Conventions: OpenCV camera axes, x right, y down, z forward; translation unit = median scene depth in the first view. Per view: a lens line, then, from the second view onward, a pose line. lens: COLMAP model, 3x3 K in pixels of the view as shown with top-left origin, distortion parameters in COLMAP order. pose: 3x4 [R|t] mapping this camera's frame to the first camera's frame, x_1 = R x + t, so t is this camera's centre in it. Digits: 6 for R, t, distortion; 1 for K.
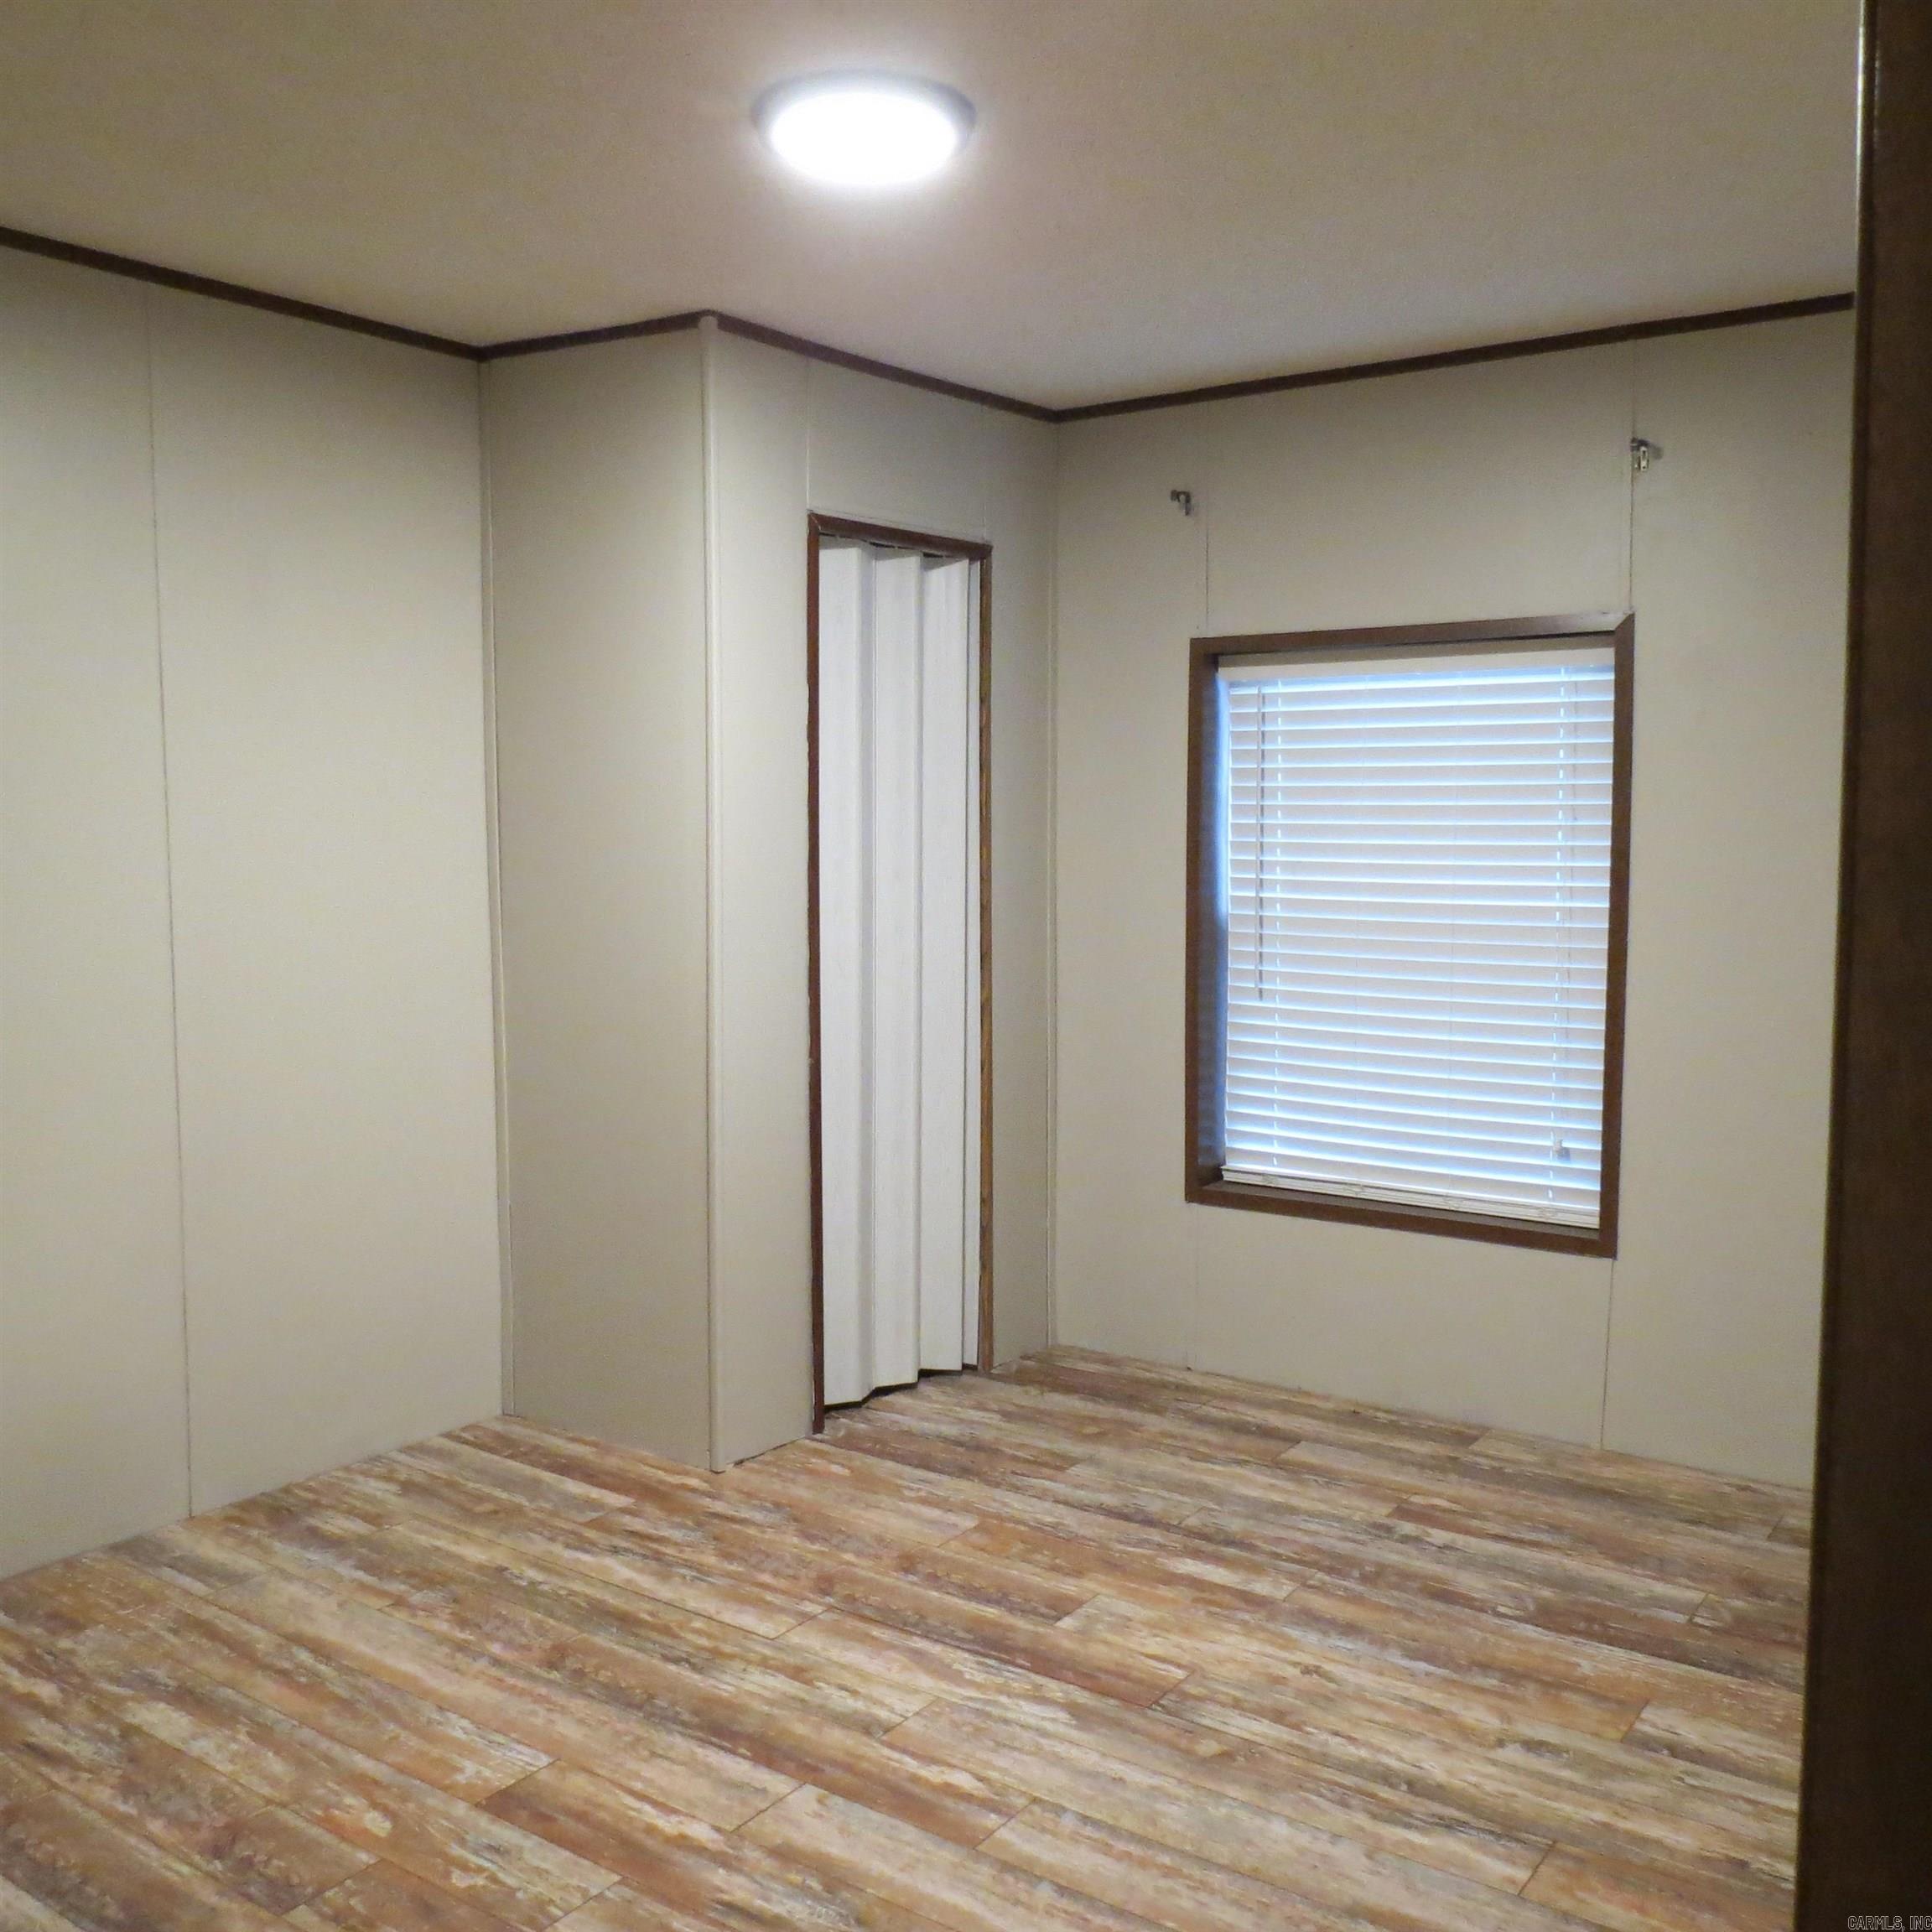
lens RADIAL K [[1844.6, 0, 966.0], [0, 1844.6, 966.0], [0, 0, 1]] dist [-0.008236, 0.001610]
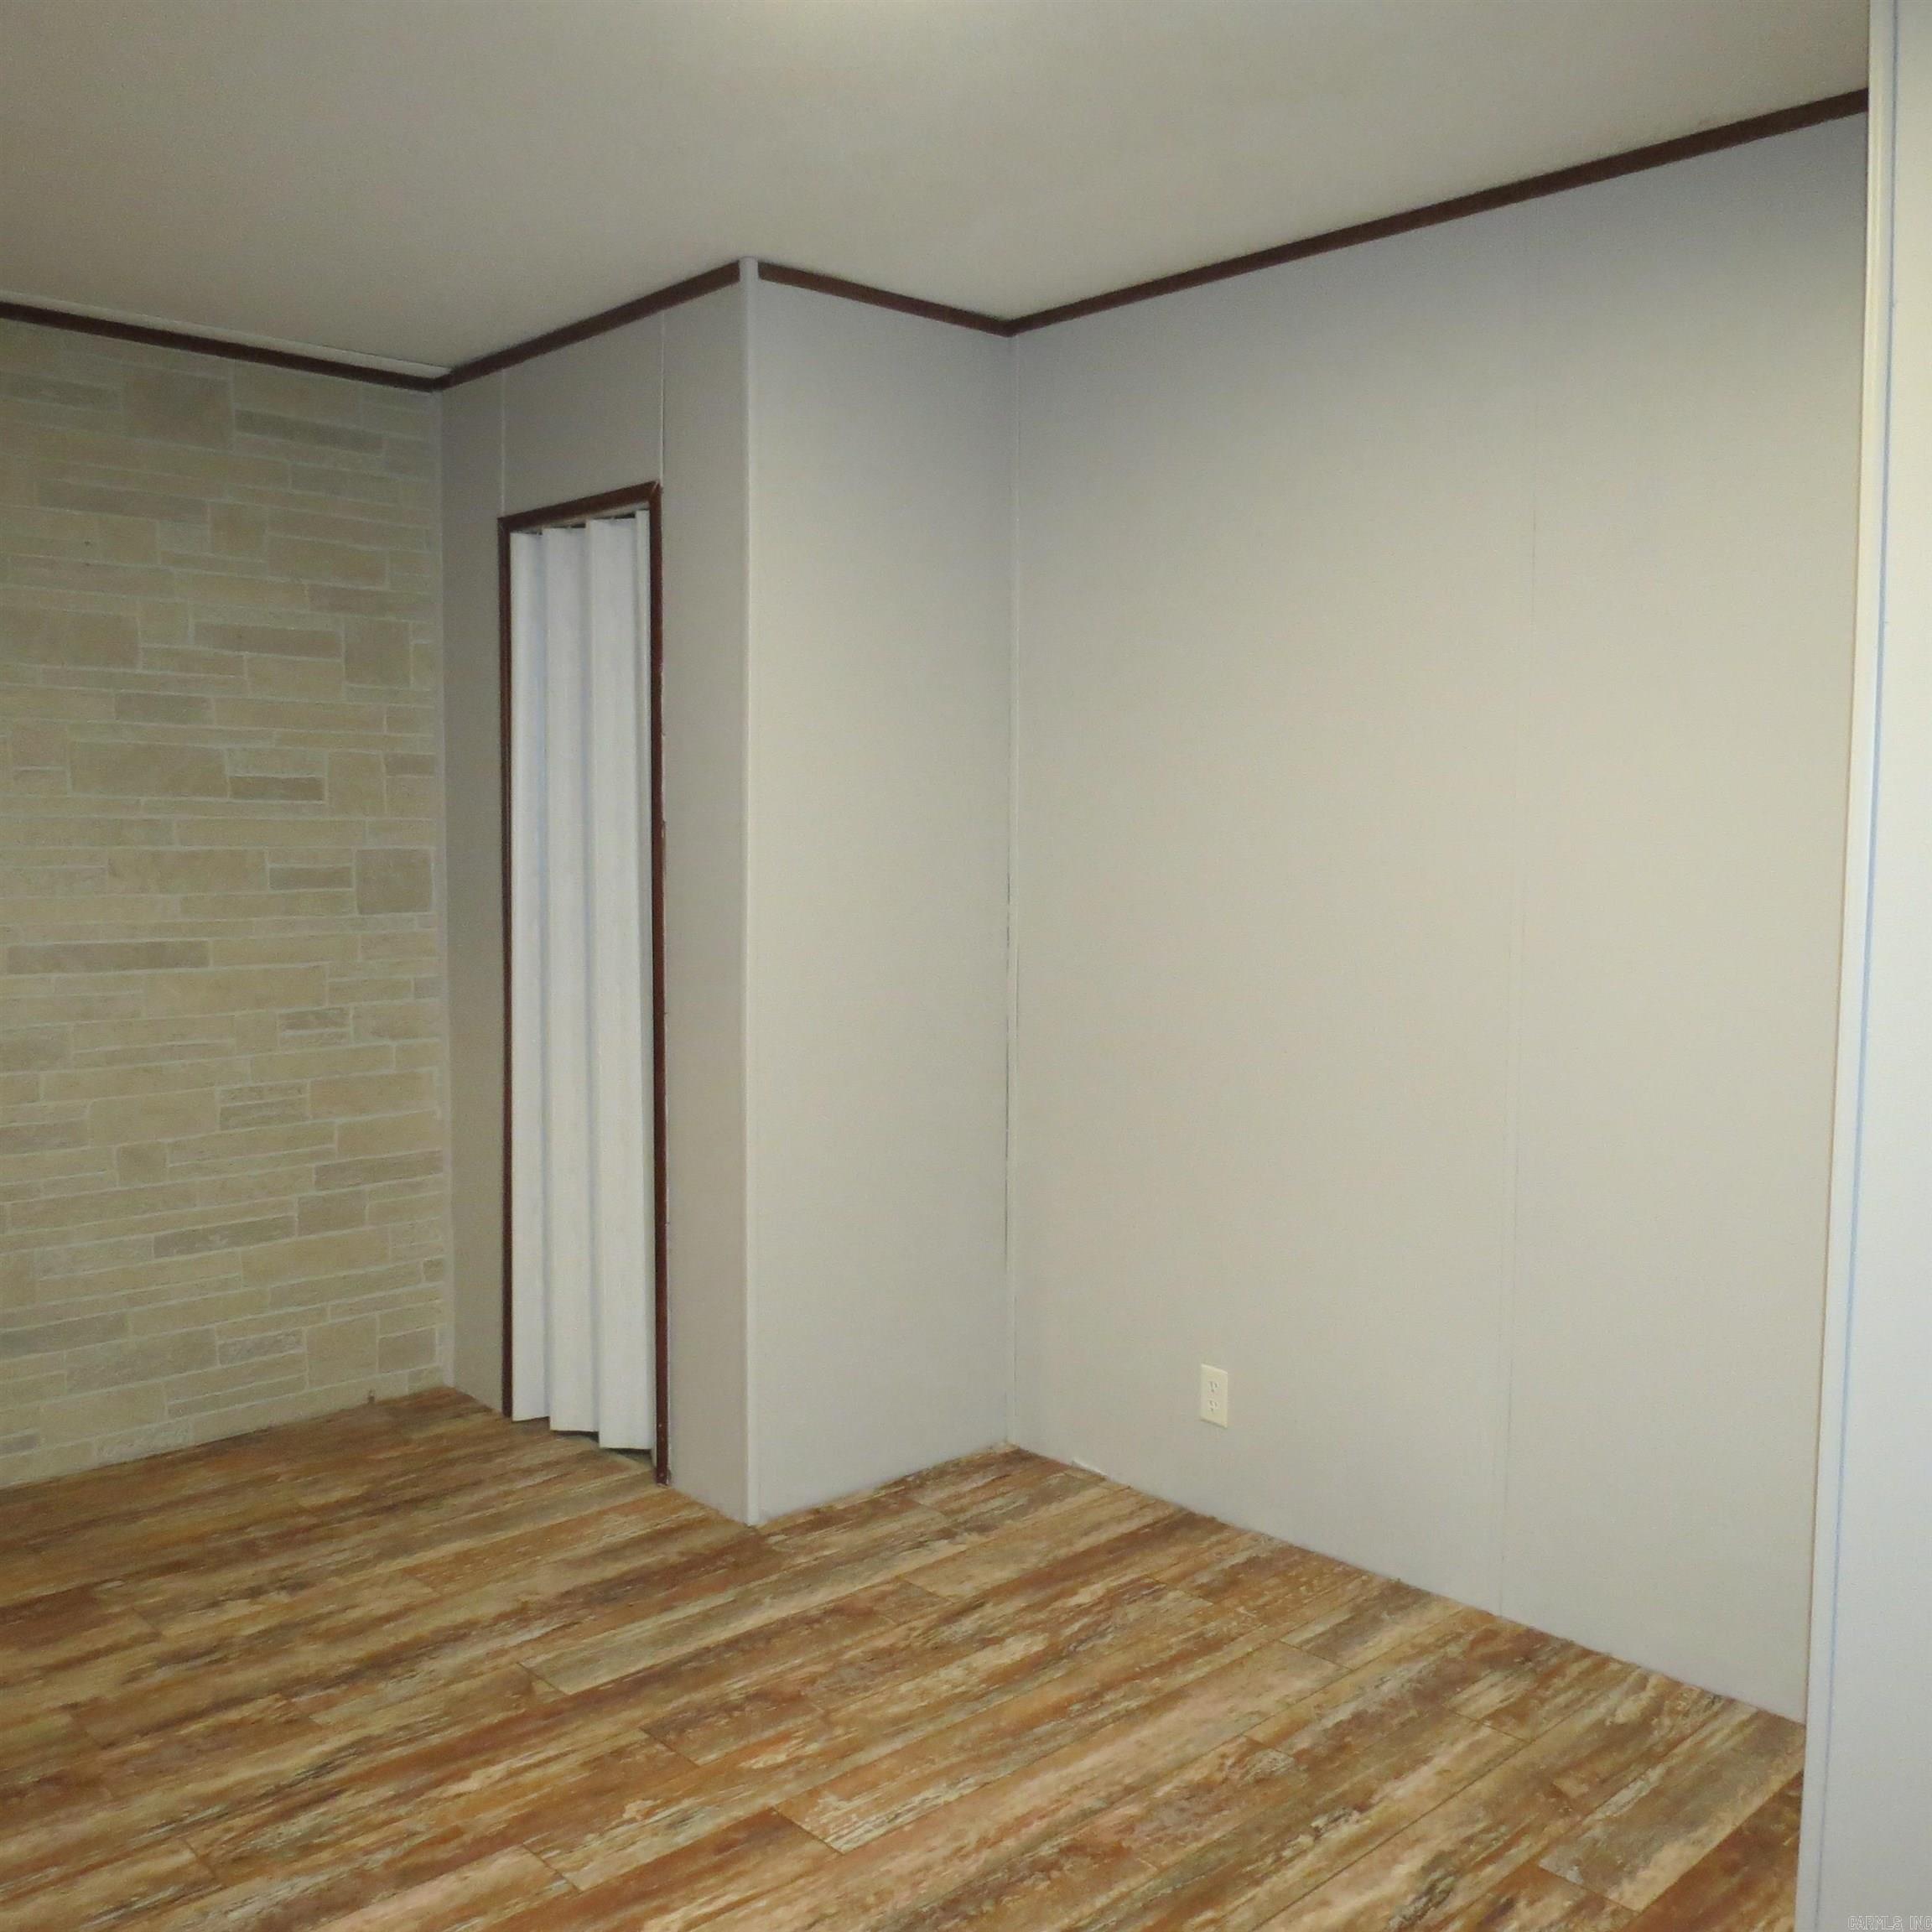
lens RADIAL K [[1709.5, 0, 966.0], [0, 1709.5, 966.0], [0, 0, 1]] dist [-0.006273, 0.002200]
pose [[-0.173820, 0.079093, -0.981596, 0.515692], [-0.076355, 0.992686, 0.093508, -0.095735], [0.981813, 0.091203, -0.166510, 1.013759]]
